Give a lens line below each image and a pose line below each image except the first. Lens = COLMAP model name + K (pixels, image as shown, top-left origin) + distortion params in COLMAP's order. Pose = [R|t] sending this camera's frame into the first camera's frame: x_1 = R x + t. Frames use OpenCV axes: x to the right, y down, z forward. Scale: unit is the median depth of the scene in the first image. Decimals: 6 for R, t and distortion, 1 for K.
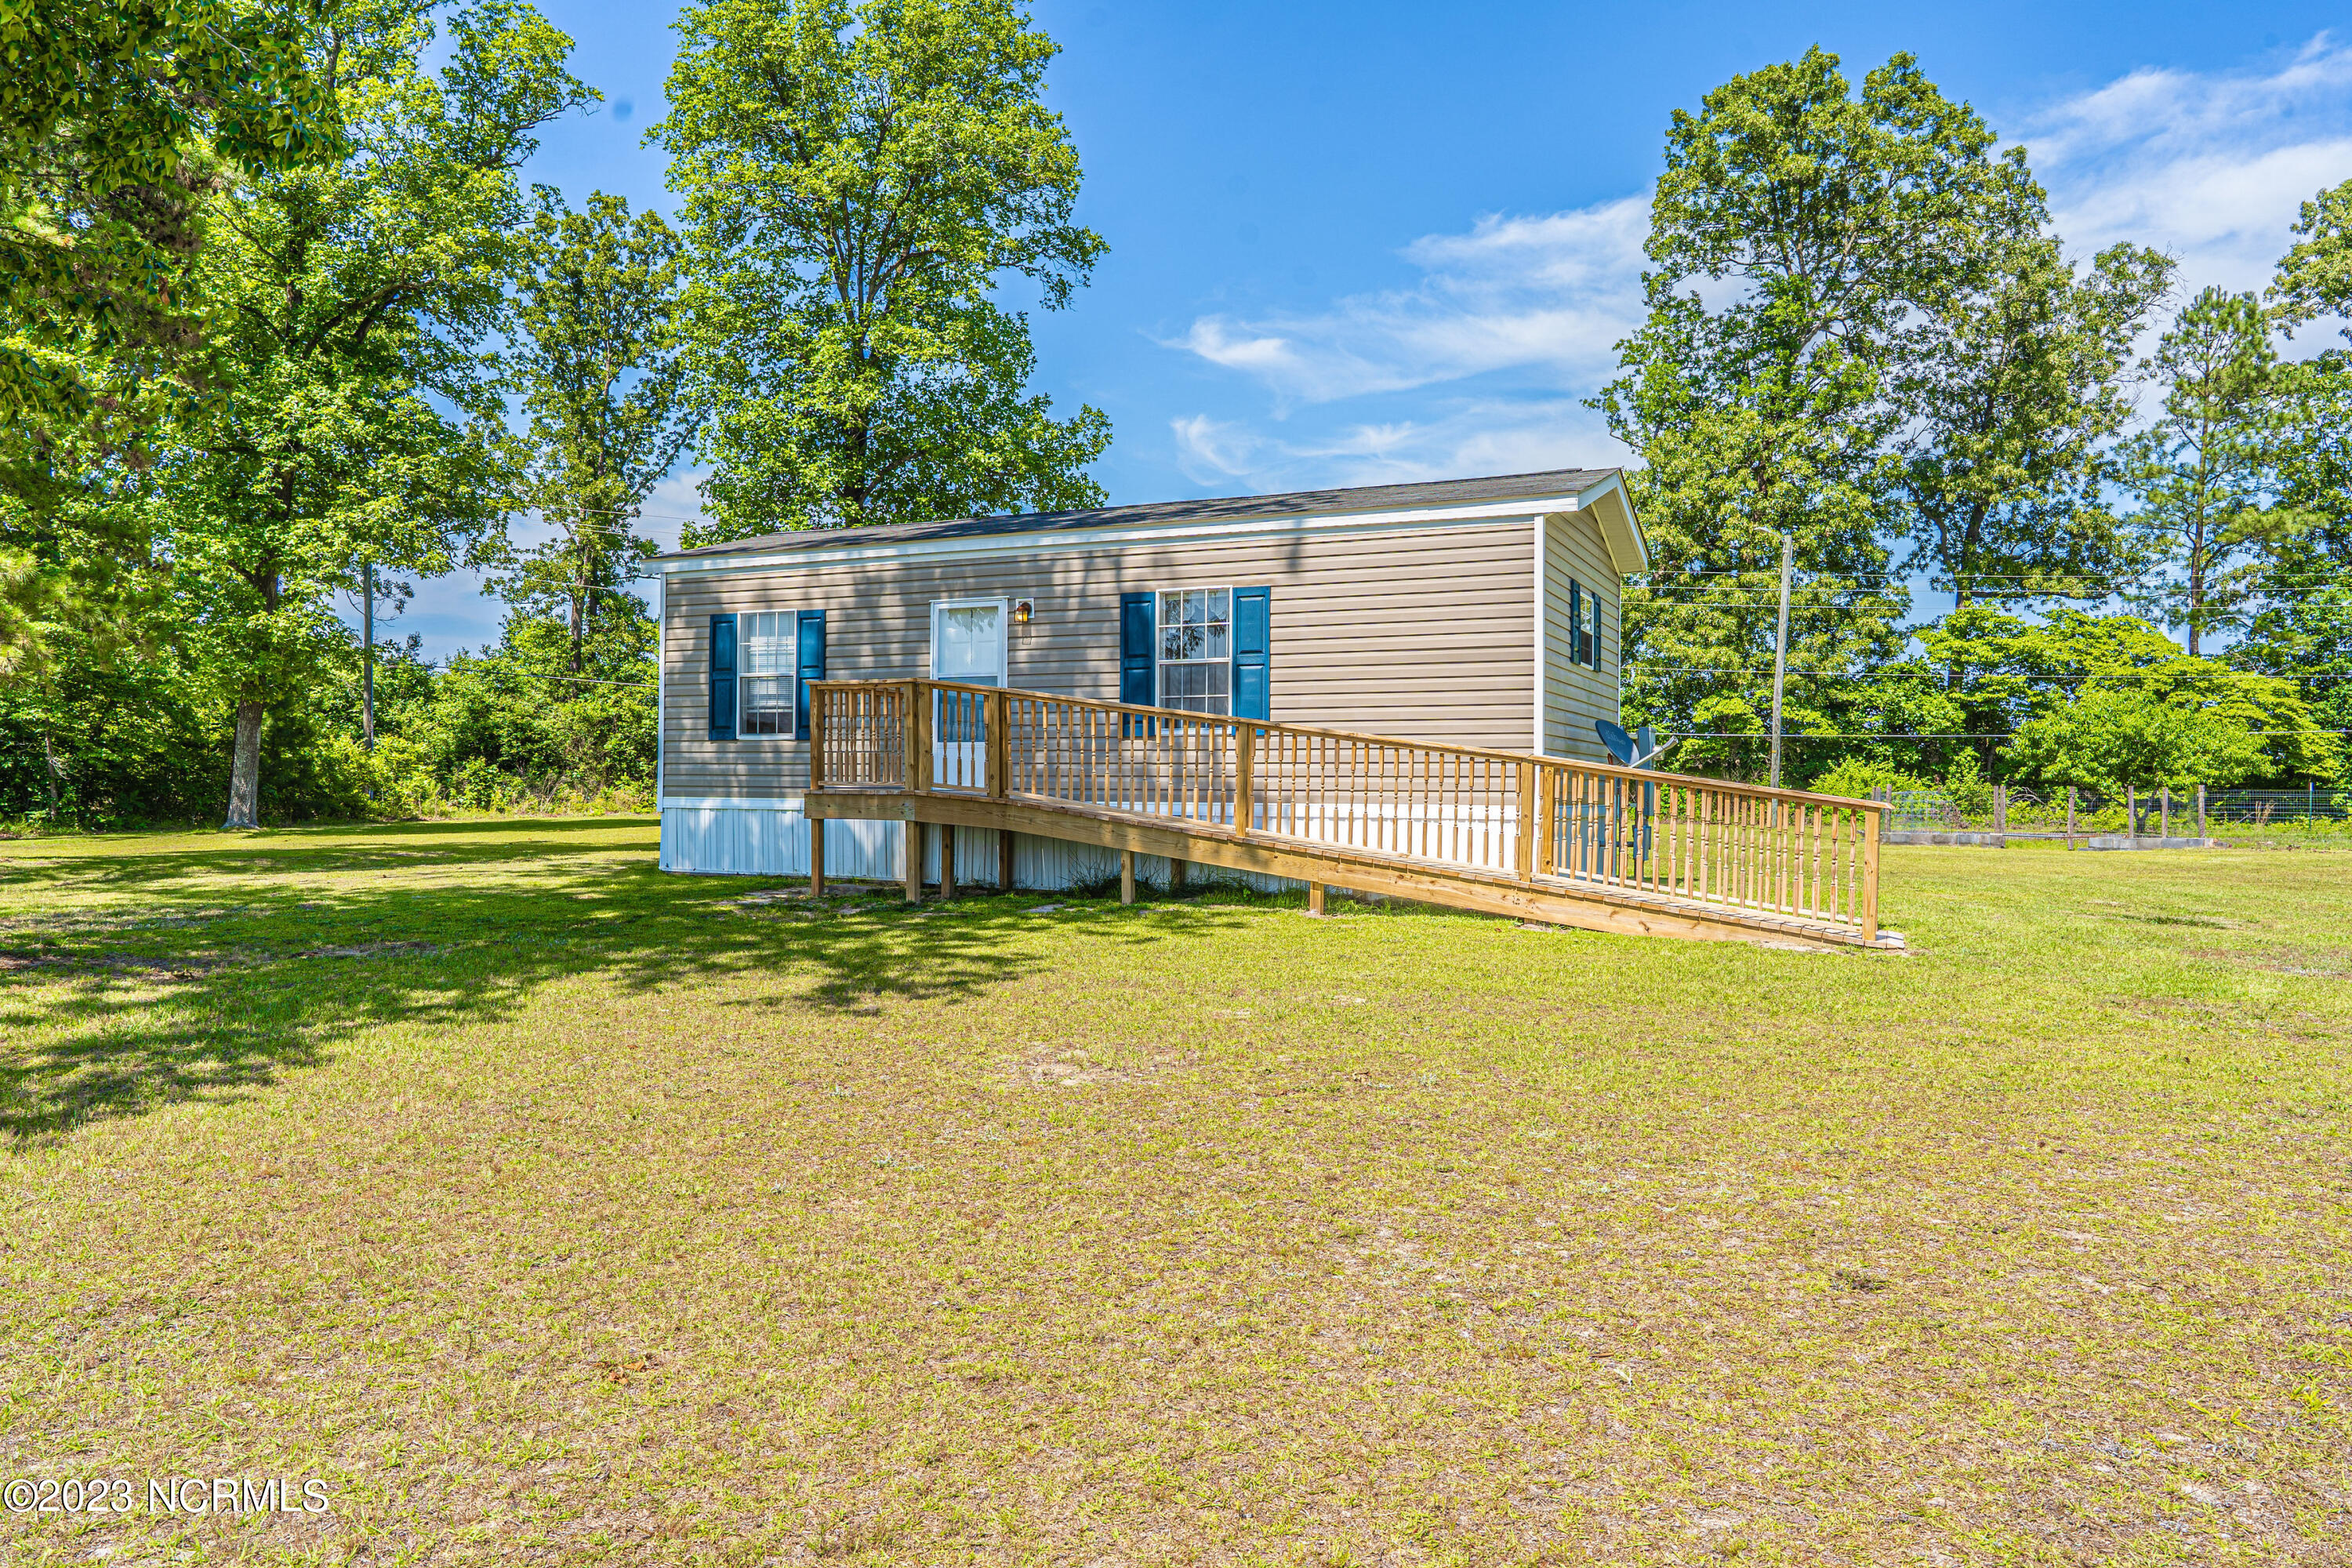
lens RADIAL K [[1592.4, 0, 1156.9], [0, 1592.4, 785.6], [0, 0, 1]] dist [0.005085, -0.019887]
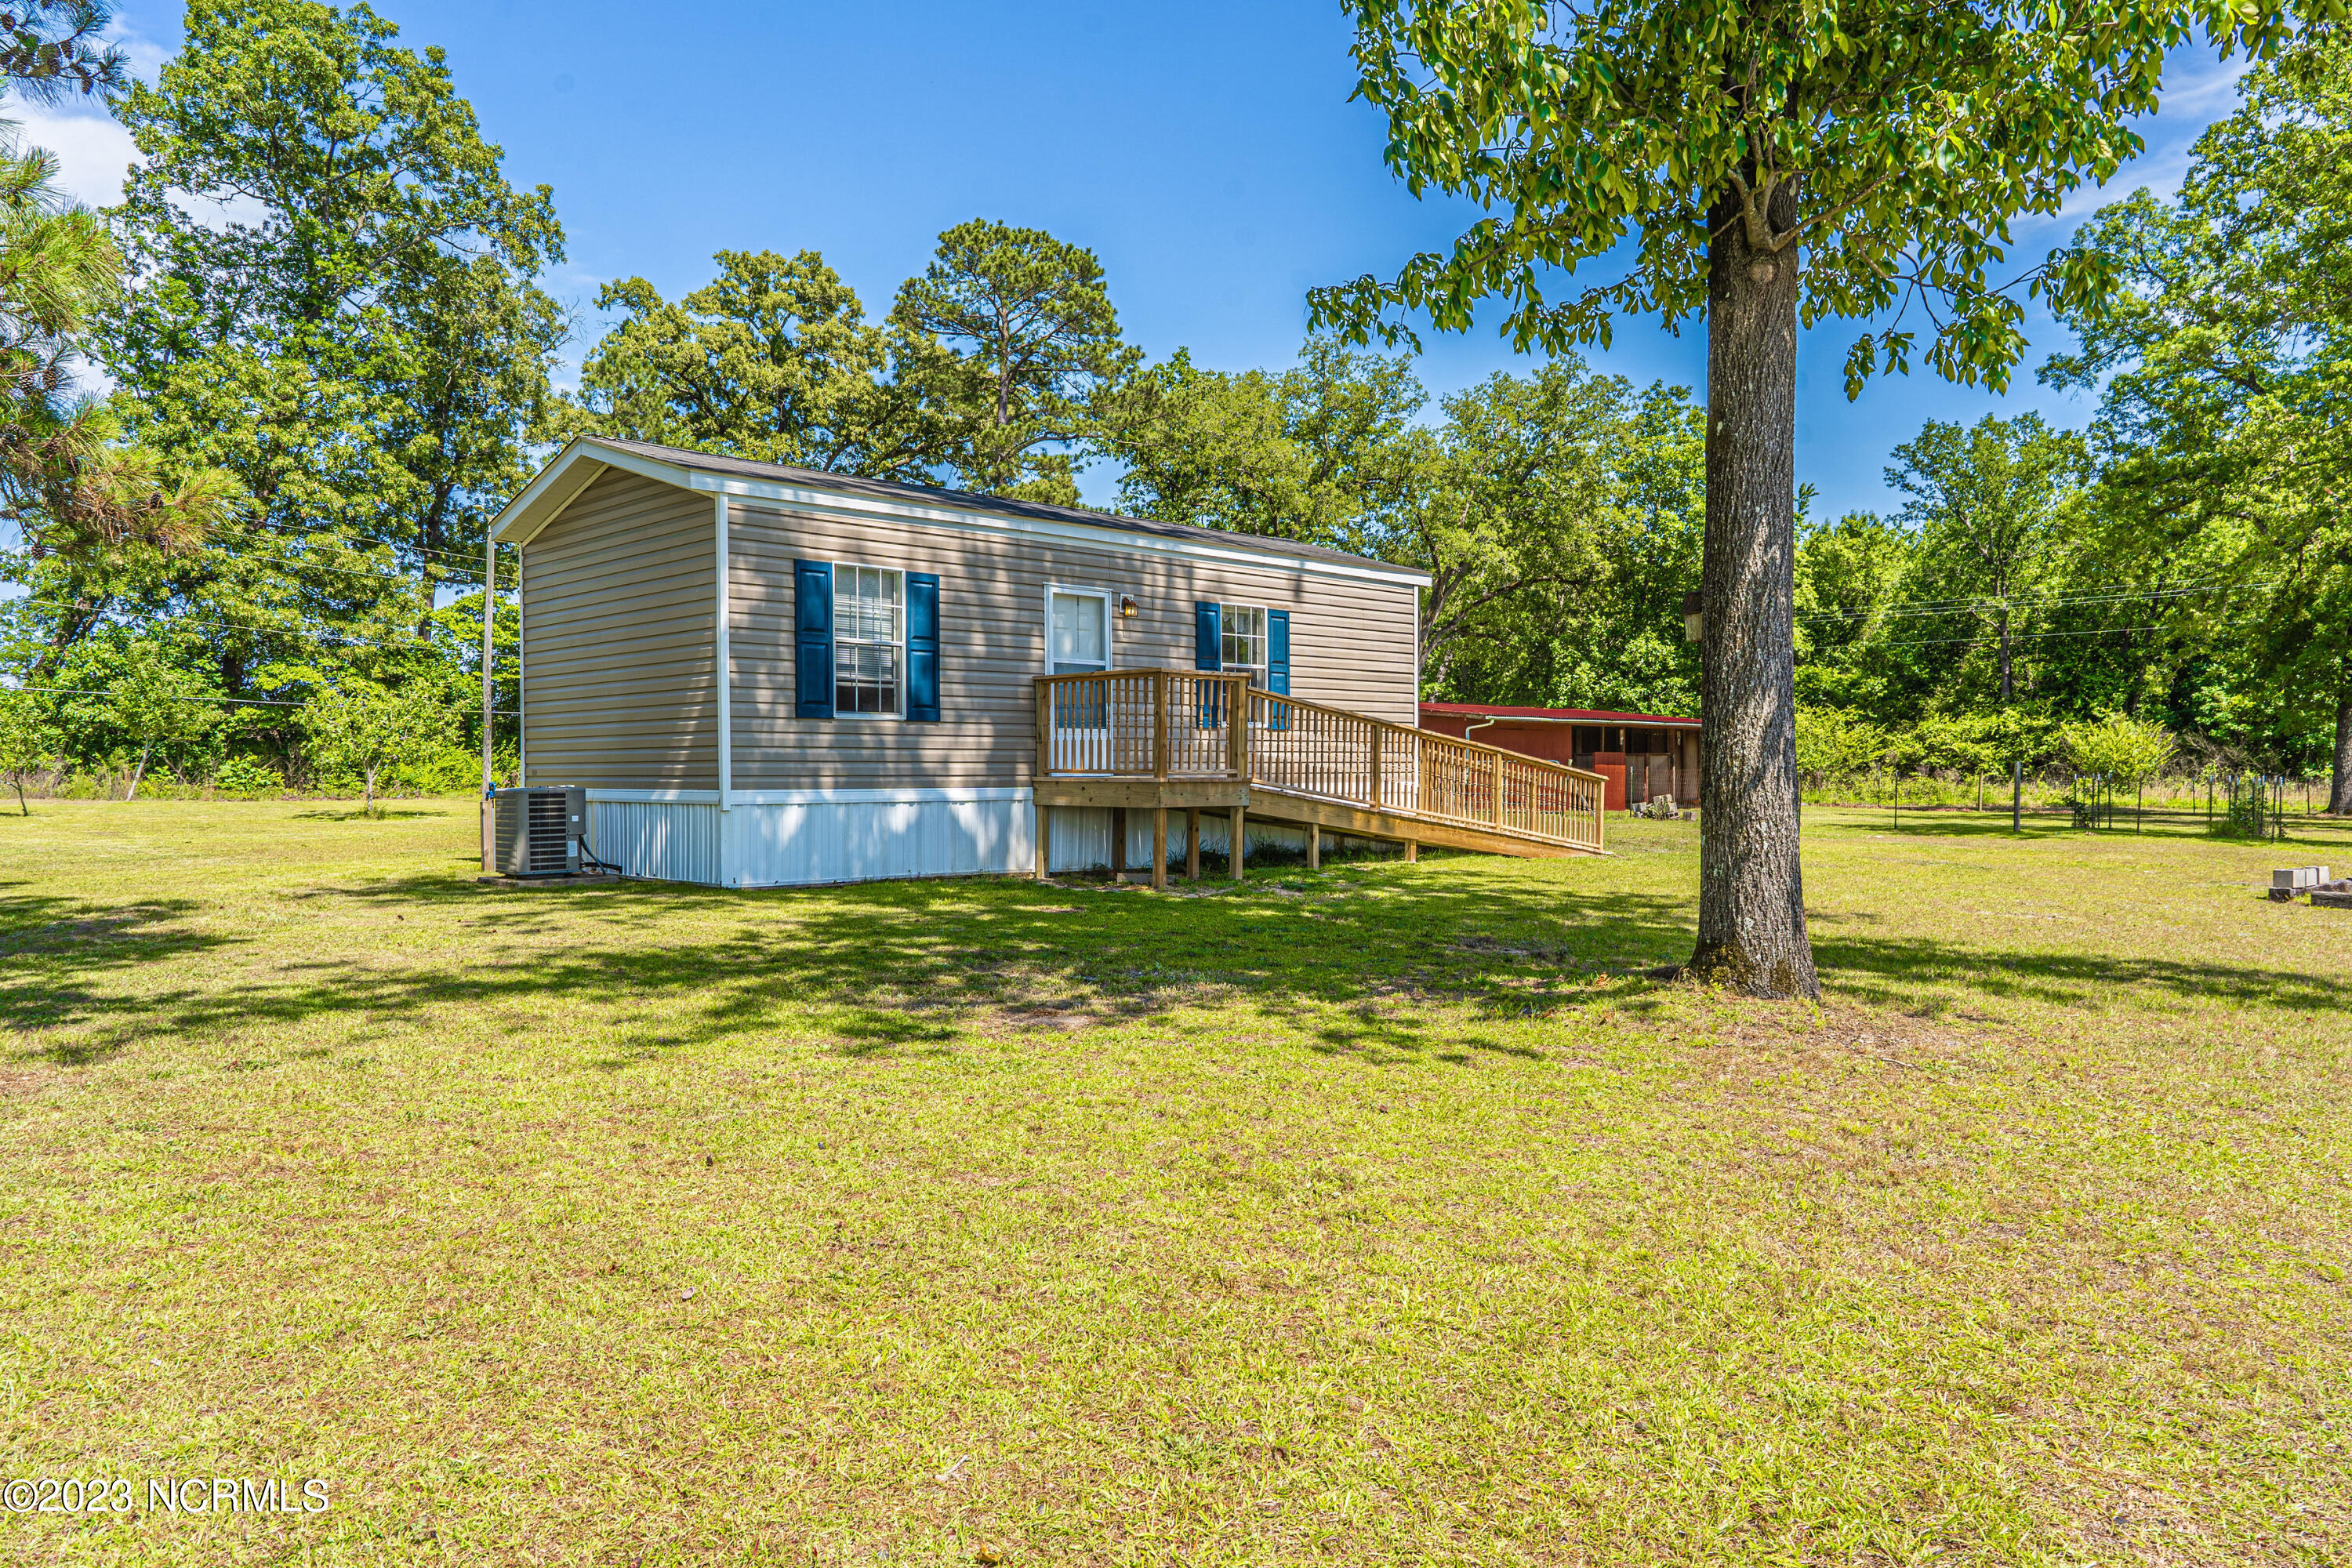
lens RADIAL K [[1575.0, 0, 1166.9], [0, 1575.0, 783.5], [0, 0, 1]] dist [0.004614, -0.005476]
pose [[0.345575, -0.018611, 0.938207, -0.538651], [-0.000459, 0.999800, 0.020002, -0.006475], [-0.938391, -0.007343, 0.345497, 0.312924]]
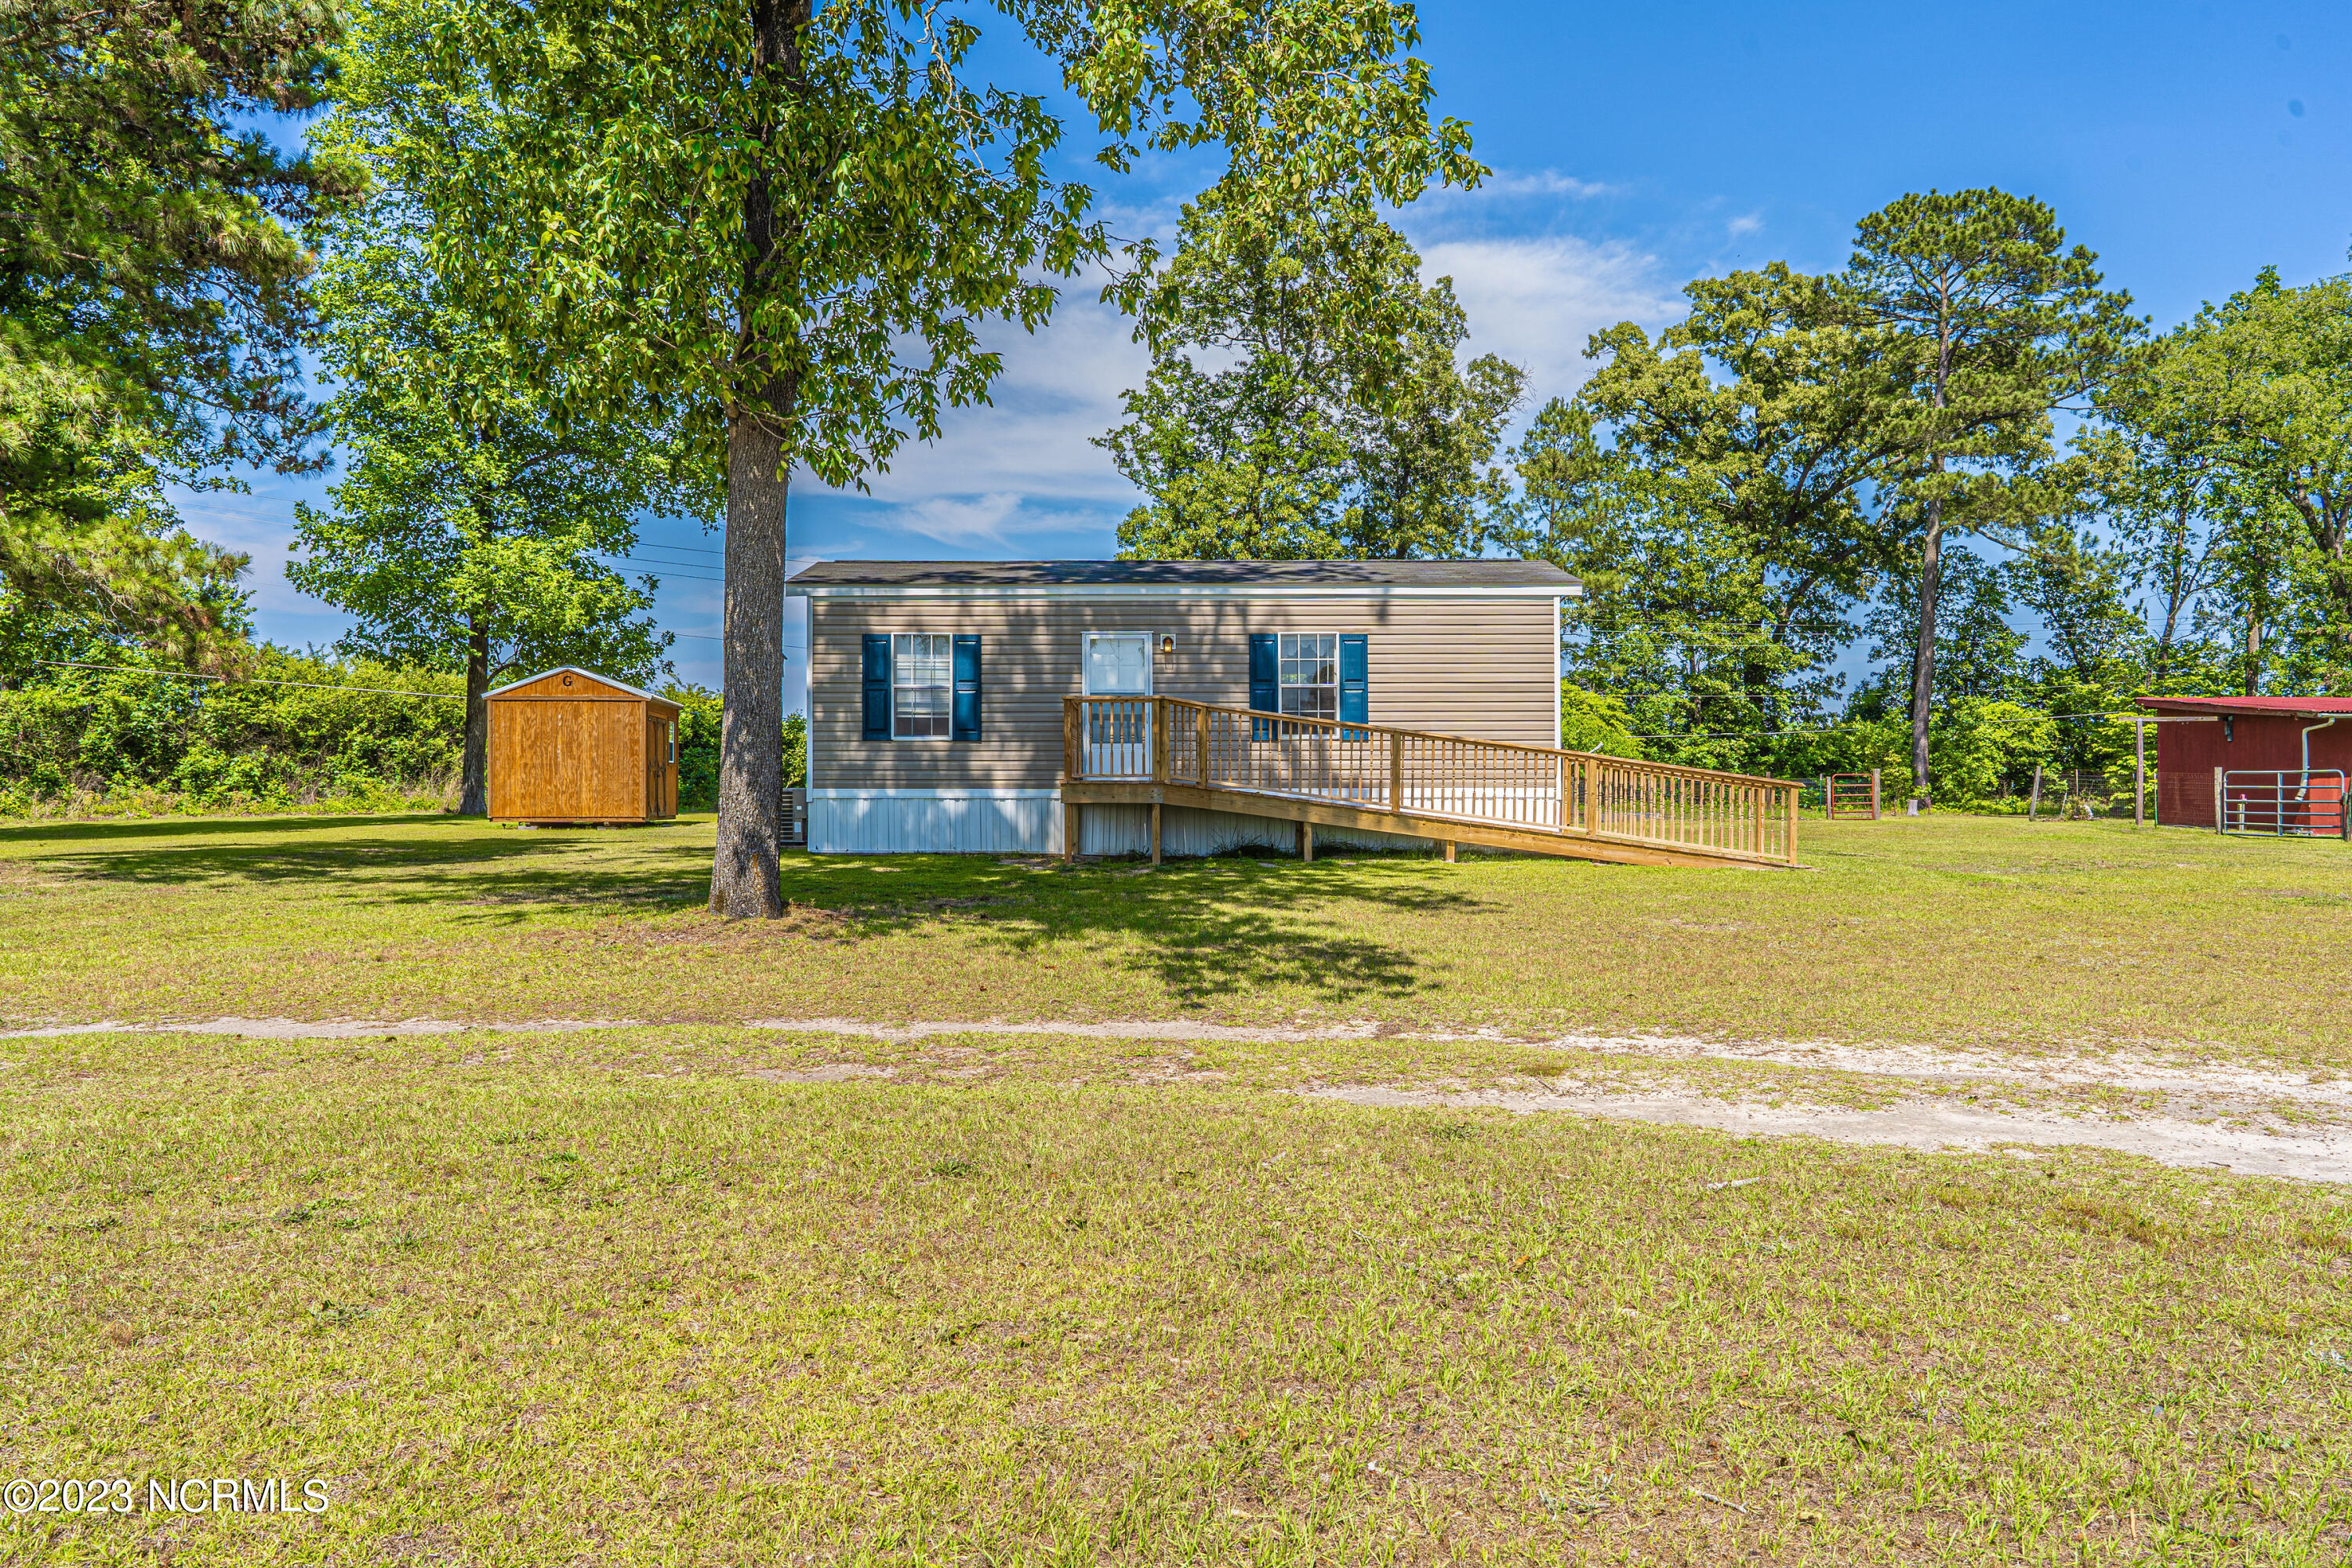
lens RADIAL K [[1595.8, 0, 1173.5], [0, 1595.8, 796.6], [0, 0, 1]] dist [0.001968, 0.003041]
pose [[0.900881, -0.010822, 0.433931, -0.331733], [0.006716, 0.999917, 0.010995, 0.000953], [-0.434014, -0.006991, 0.900879, -0.095134]]
